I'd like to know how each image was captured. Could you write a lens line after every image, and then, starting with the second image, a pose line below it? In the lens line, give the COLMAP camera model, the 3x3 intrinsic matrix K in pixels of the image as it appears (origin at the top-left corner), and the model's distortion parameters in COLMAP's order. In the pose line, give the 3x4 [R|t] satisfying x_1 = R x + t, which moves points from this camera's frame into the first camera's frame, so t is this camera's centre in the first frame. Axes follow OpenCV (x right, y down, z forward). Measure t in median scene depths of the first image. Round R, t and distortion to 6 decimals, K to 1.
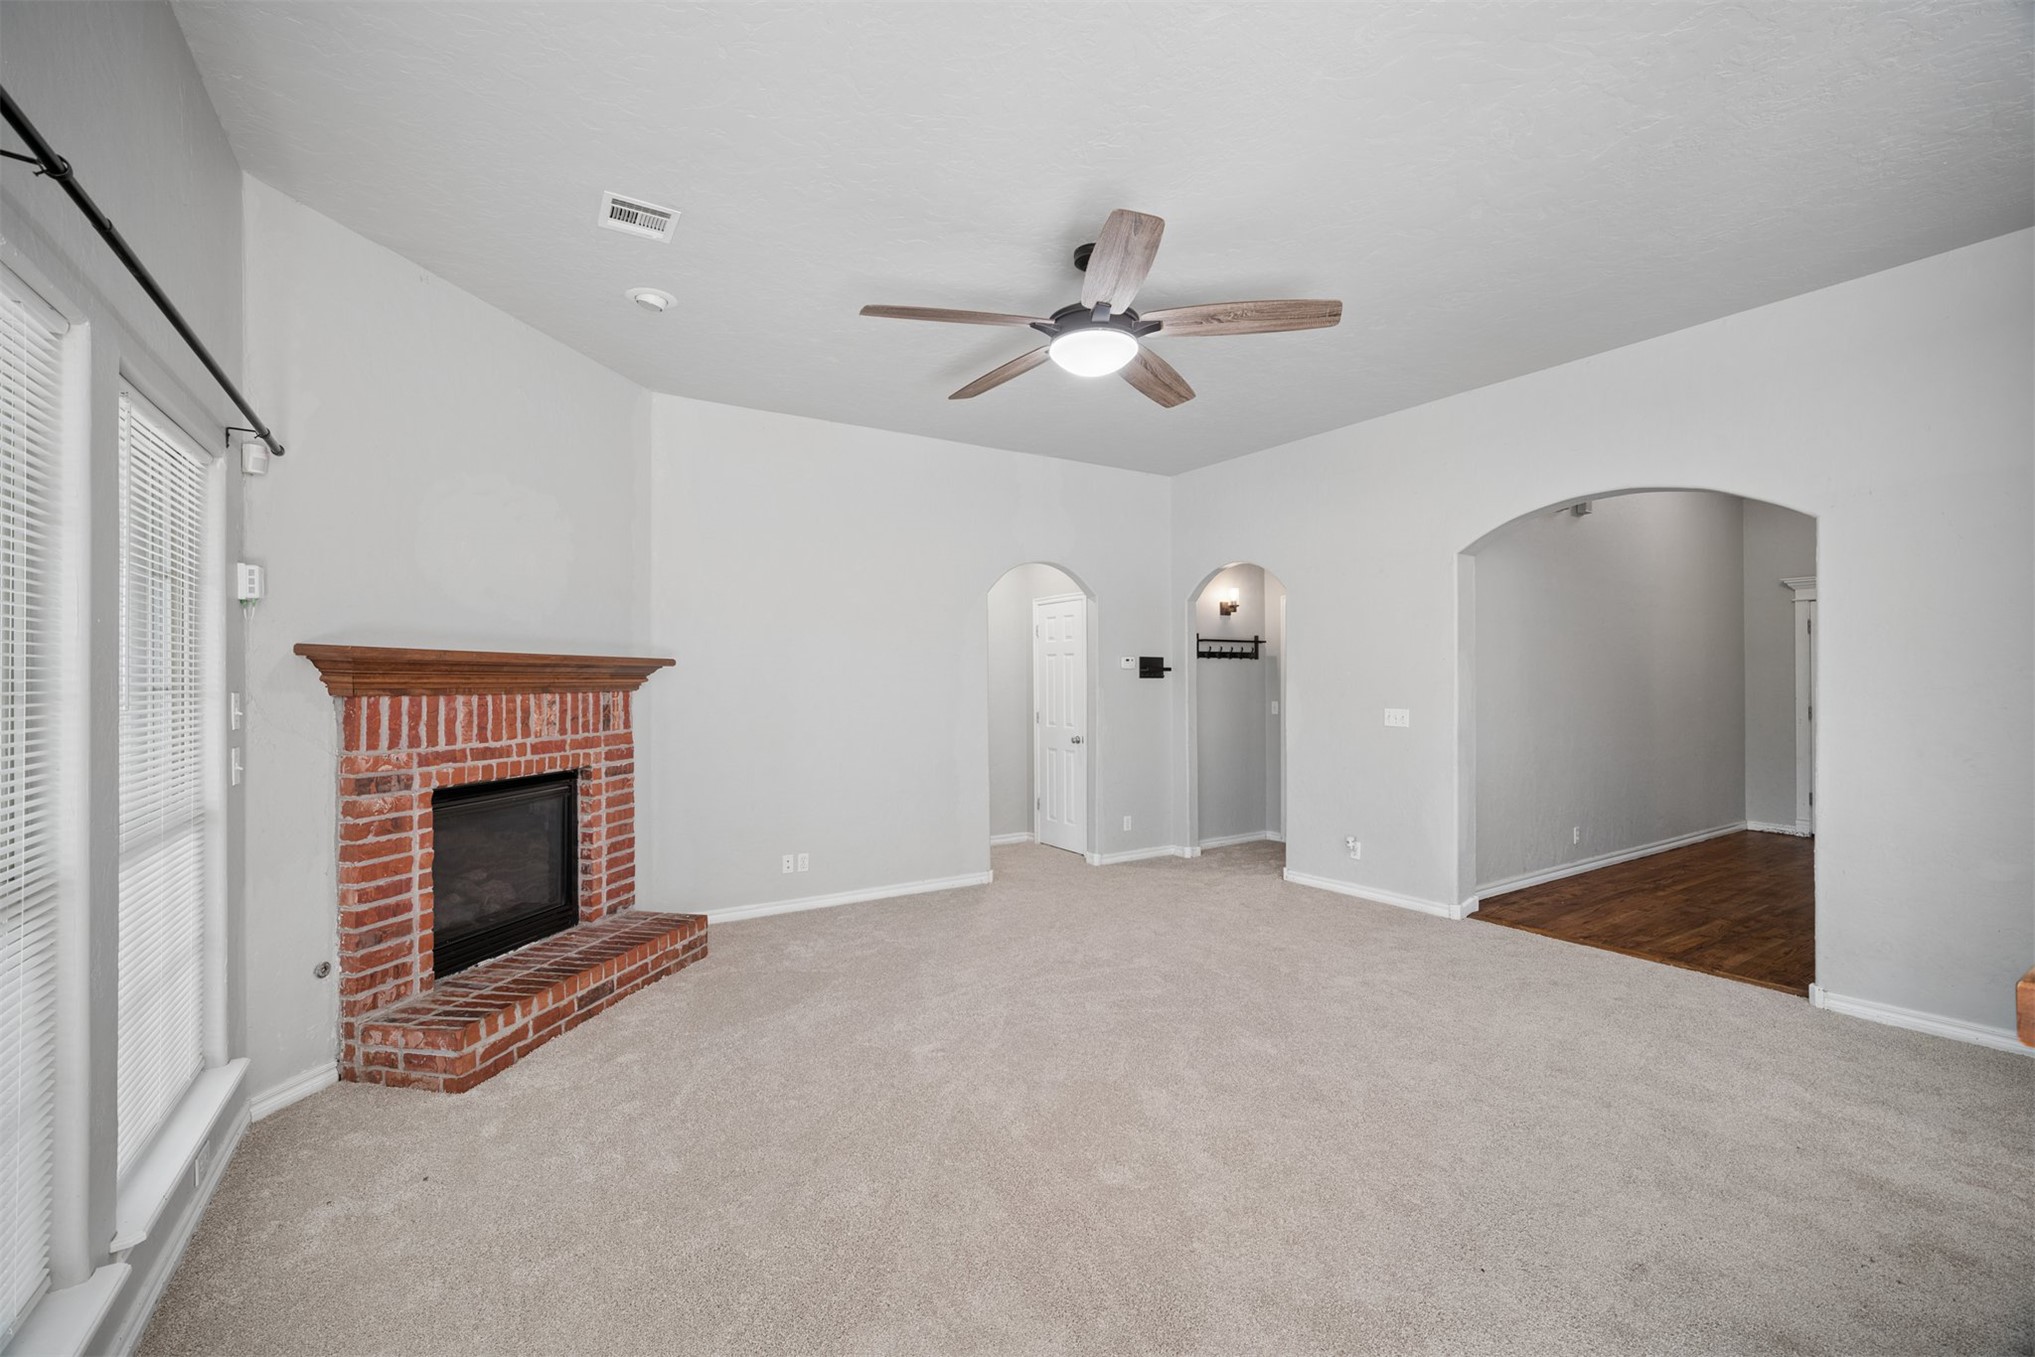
lens RADIAL K [[855.7, 0, 1006.8], [0, 855.7, 667.6], [0, 0, 1]] dist [-0.023027, 0.012854]
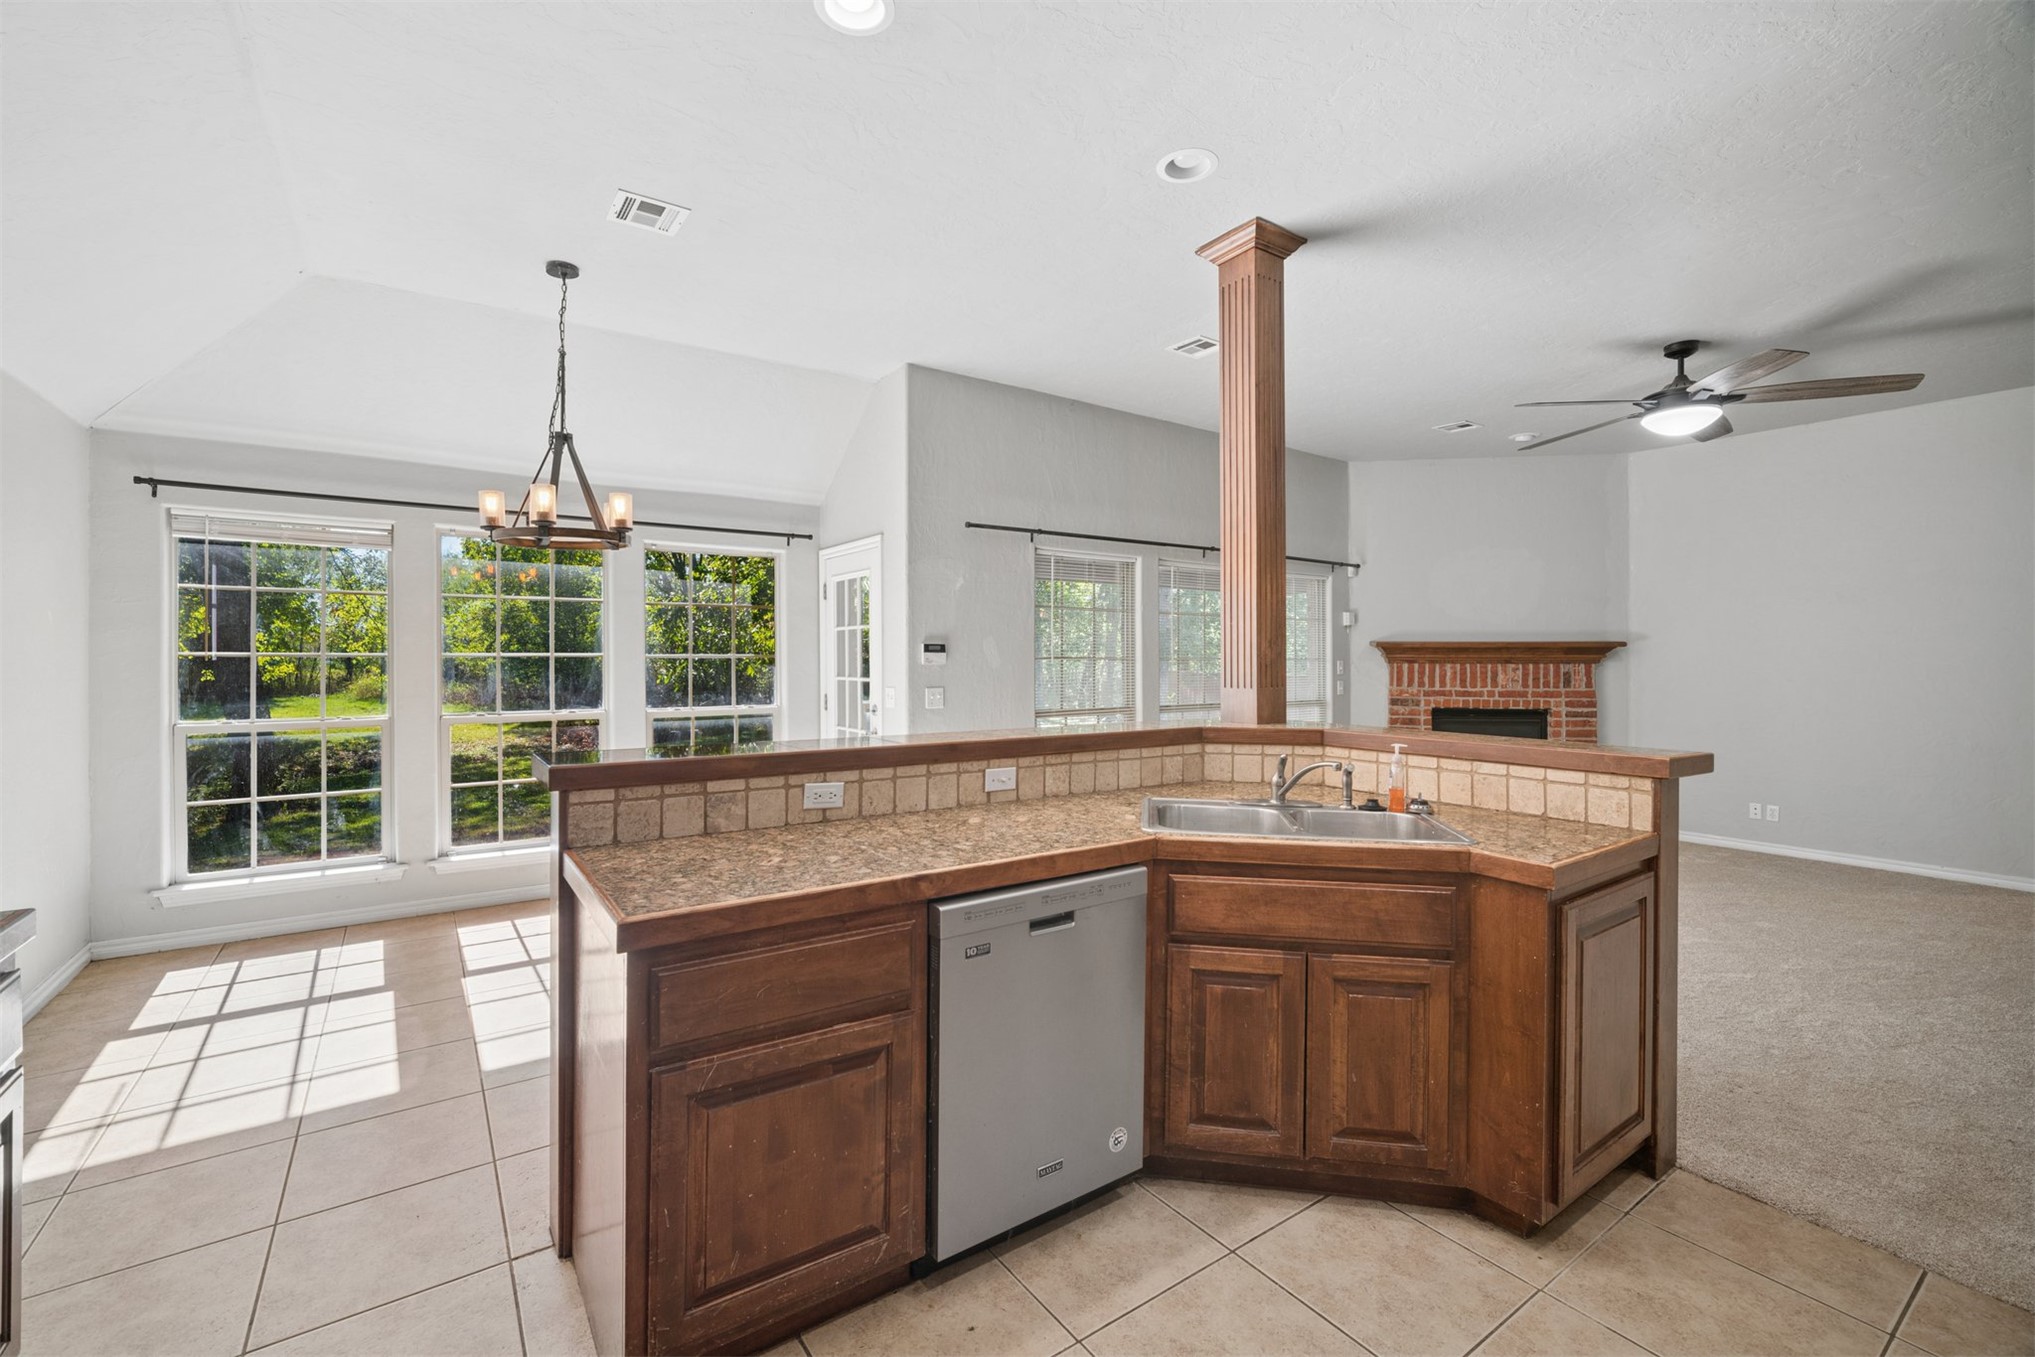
lens RADIAL K [[861.5, 0, 1011.9], [0, 861.5, 652.0], [0, 0, 1]] dist [-0.000975, 0.000422]
pose [[0.047770, -0.000354, -0.998858, 1.248820], [0.014154, 0.999900, 0.000322, -0.009717], [0.998758, -0.014153, 0.047770, -0.125533]]
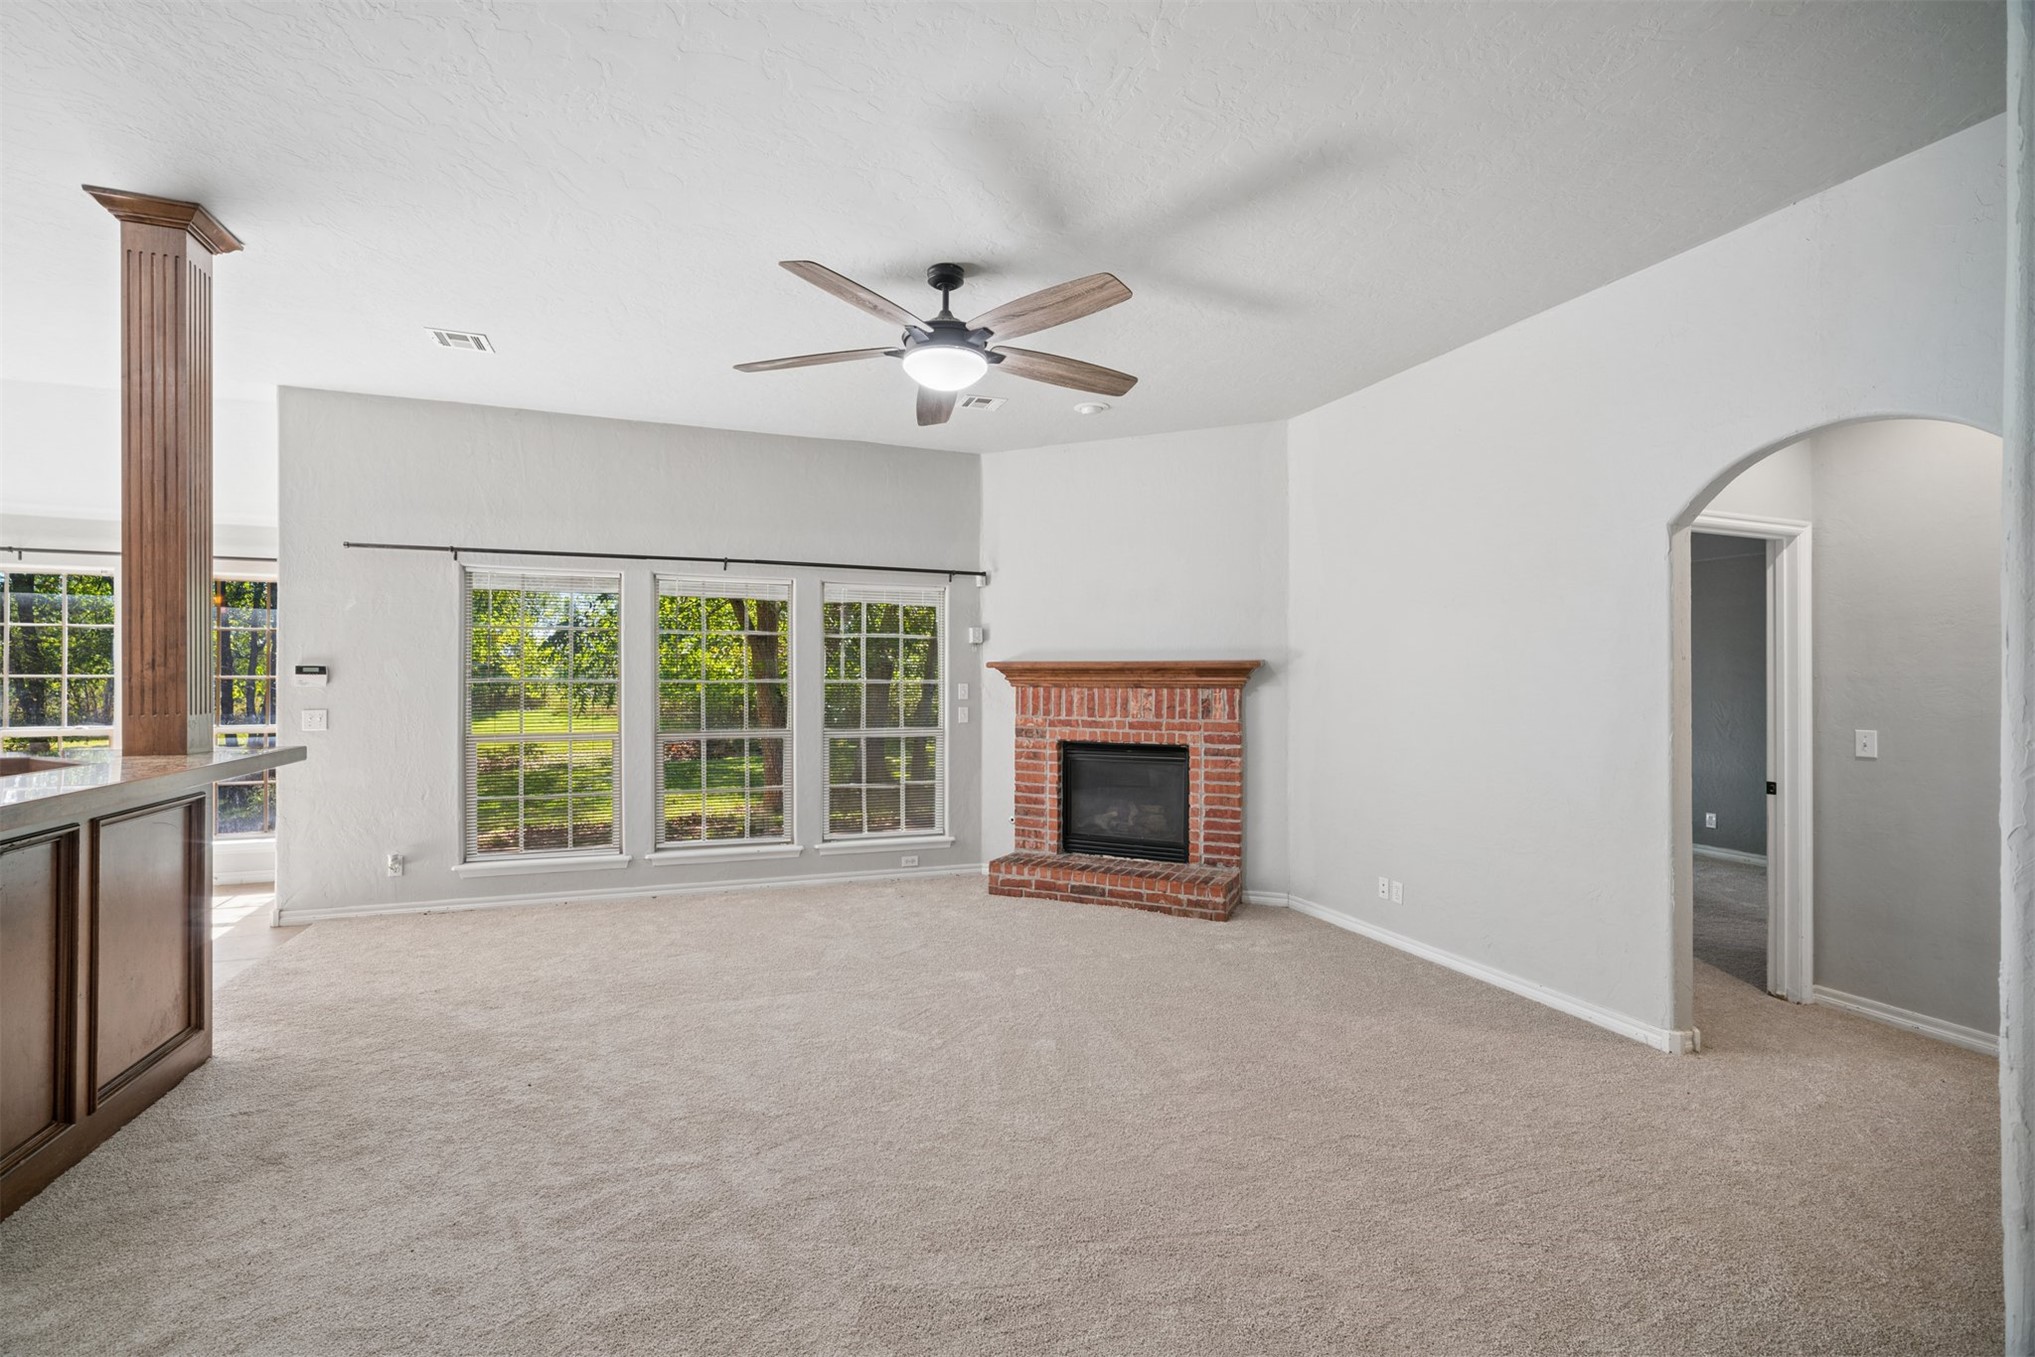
lens RADIAL K [[862.4, 0, 1004.2], [0, 862.4, 673.1], [0, 0, 1]] dist [-0.022808, 0.013248]
pose [[-0.211969, -0.000598, -0.977276, 0.974299], [0.013623, 0.999901, -0.003567, 0.006853], [0.977181, -0.014069, -0.211940, 1.127734]]
